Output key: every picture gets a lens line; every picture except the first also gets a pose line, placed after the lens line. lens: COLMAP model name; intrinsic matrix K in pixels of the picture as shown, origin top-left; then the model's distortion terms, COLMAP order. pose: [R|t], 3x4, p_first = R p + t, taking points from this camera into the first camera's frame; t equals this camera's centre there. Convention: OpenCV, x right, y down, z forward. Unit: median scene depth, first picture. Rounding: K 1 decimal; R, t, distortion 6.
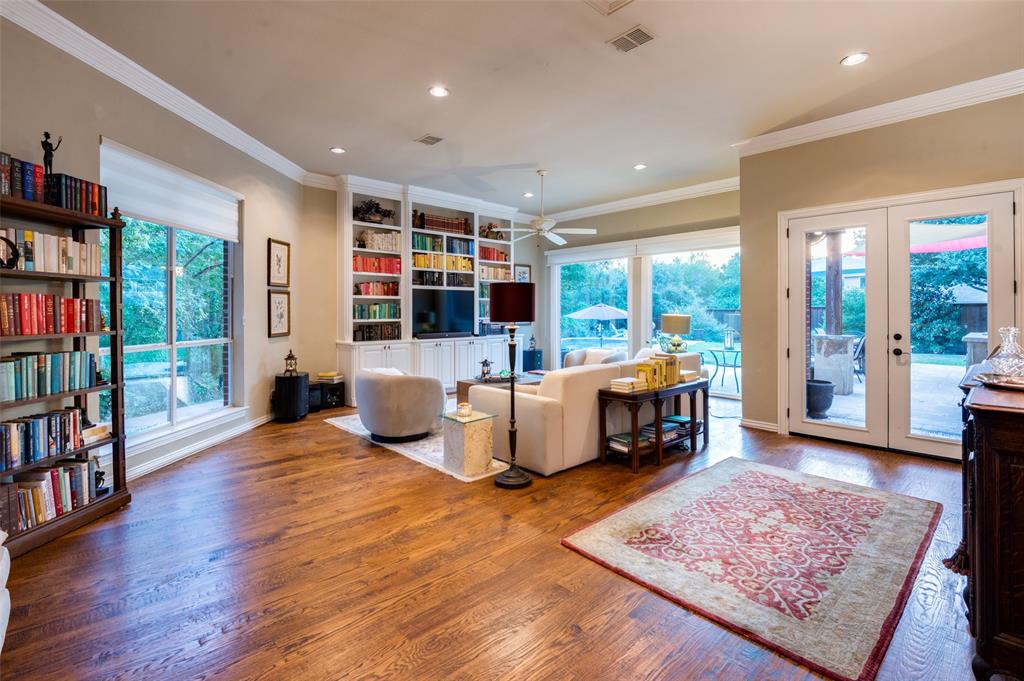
lens RADIAL K [[470.2, 0, 506.9], [0, 470.2, 311.1], [0, 0, 1]] dist [-0.009292, -0.003413]
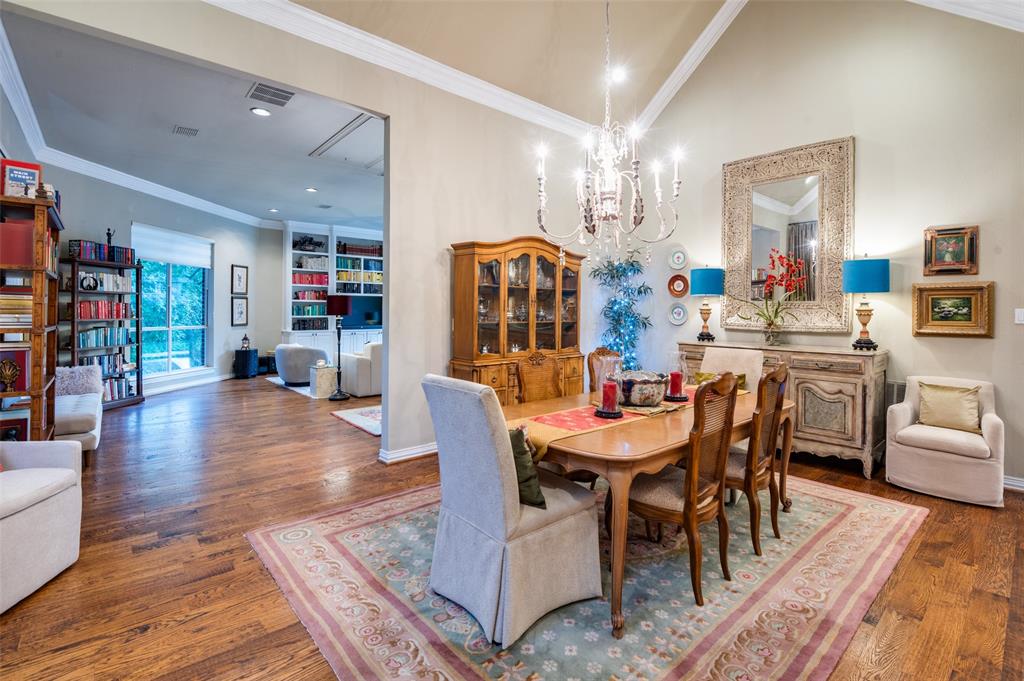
lens RADIAL K [[470.2, 0, 506.4], [0, 470.2, 310.3], [0, 0, 1]] dist [-0.009292, -0.003413]
pose [[0.999440, 0.005233, -0.033057, 0.480070], [-0.005401, 0.999973, -0.005004, 0.004819], [0.033030, 0.005180, 0.999441, -0.566504]]
